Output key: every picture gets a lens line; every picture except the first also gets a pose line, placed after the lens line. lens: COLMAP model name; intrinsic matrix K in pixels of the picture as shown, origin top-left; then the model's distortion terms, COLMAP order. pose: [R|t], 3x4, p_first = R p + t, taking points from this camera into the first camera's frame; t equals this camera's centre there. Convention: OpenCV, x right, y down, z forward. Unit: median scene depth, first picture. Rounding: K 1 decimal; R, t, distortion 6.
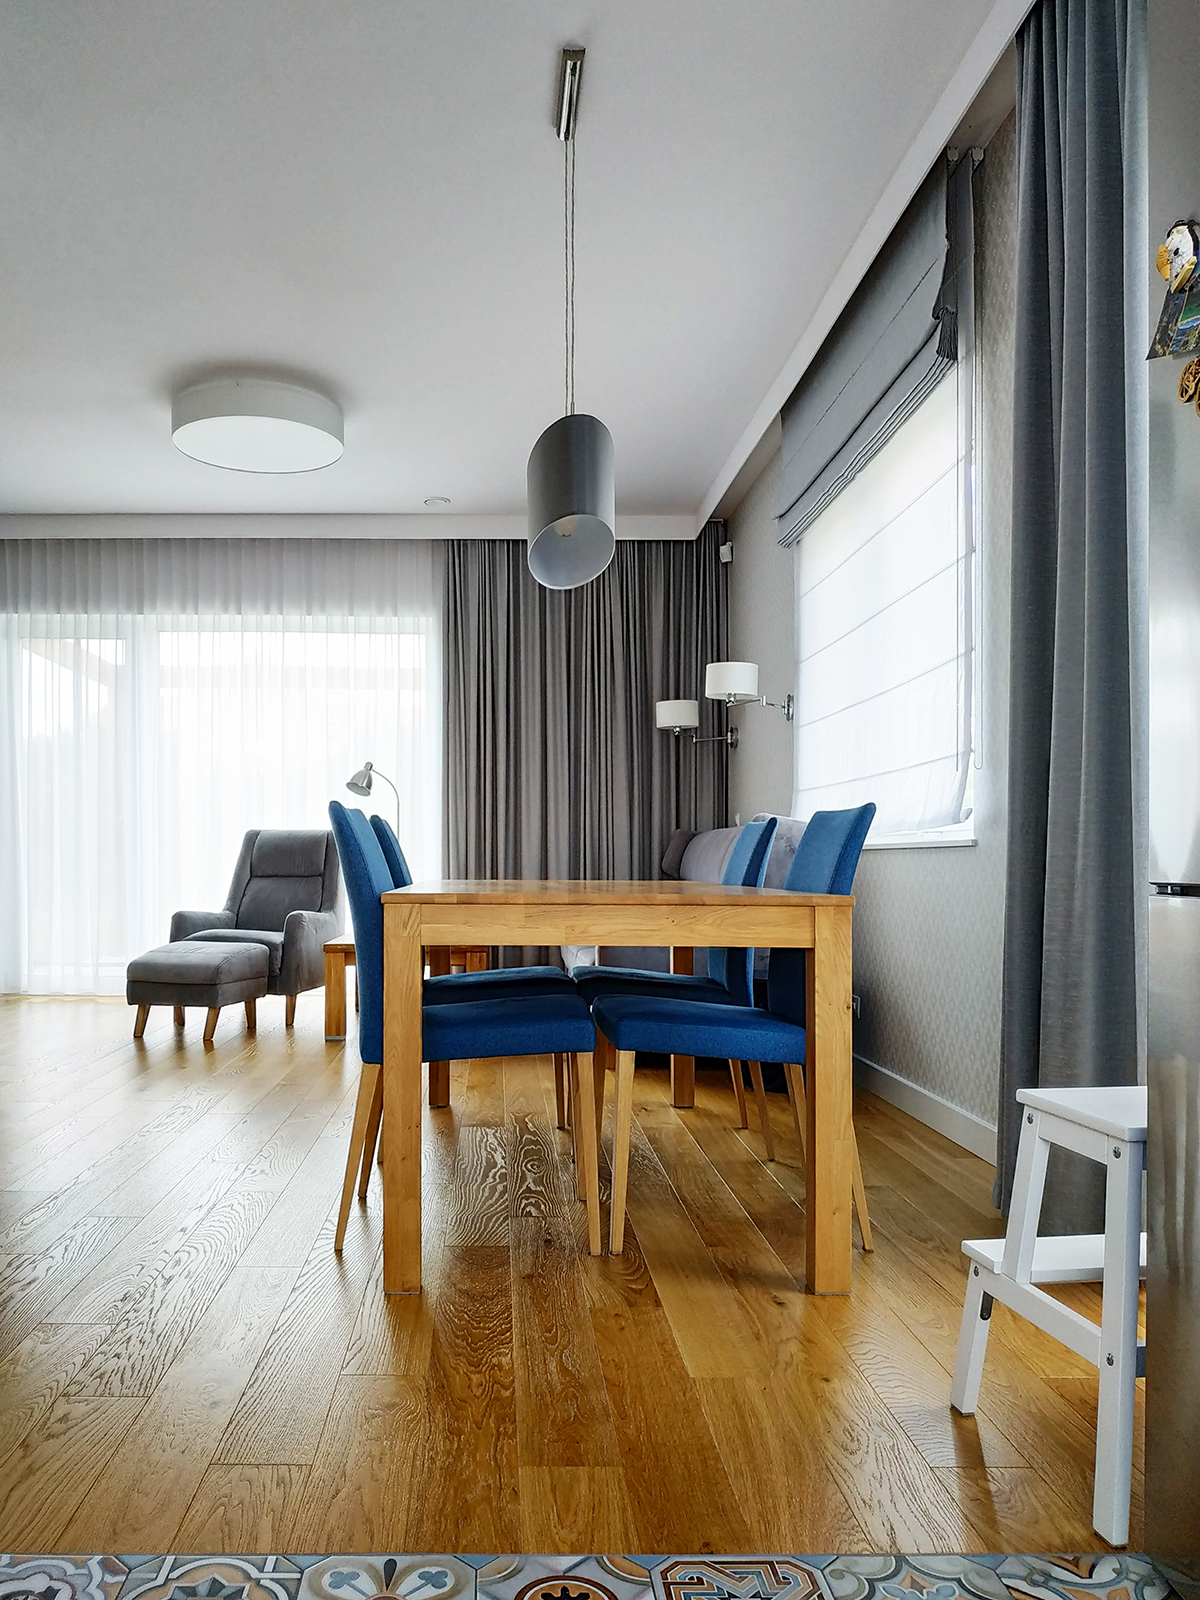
lens RADIAL K [[1108.5, 0, 529.1], [0, 1108.5, 840.6], [0, 0, 1]] dist [0.026097, -0.003165]
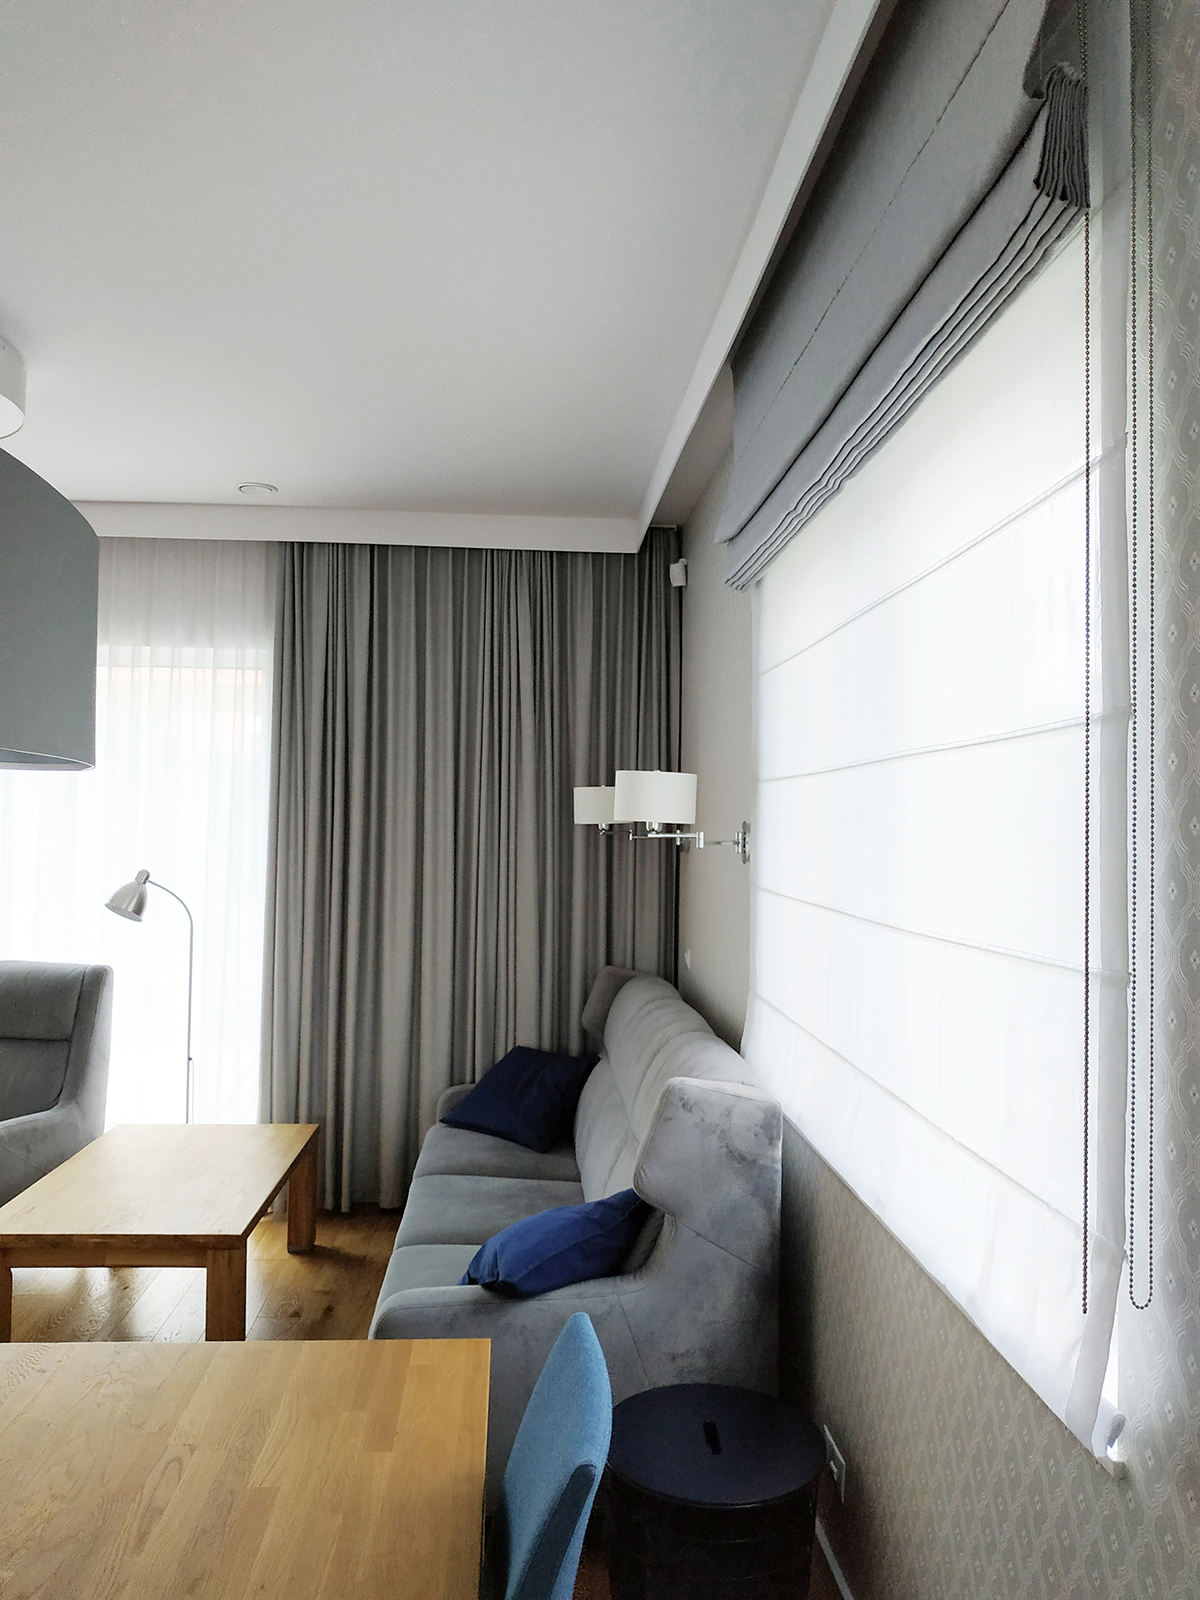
lens RADIAL K [[1169.8, 0, 604.3], [0, 1169.8, 805.2], [0, 0, 1]] dist [0.018563, -0.031638]
pose [[0.997769, 0.013532, 0.065368, 0.087083], [-0.011834, 0.999584, -0.026295, -0.095282], [-0.065696, 0.025463, 0.997515, 0.274846]]
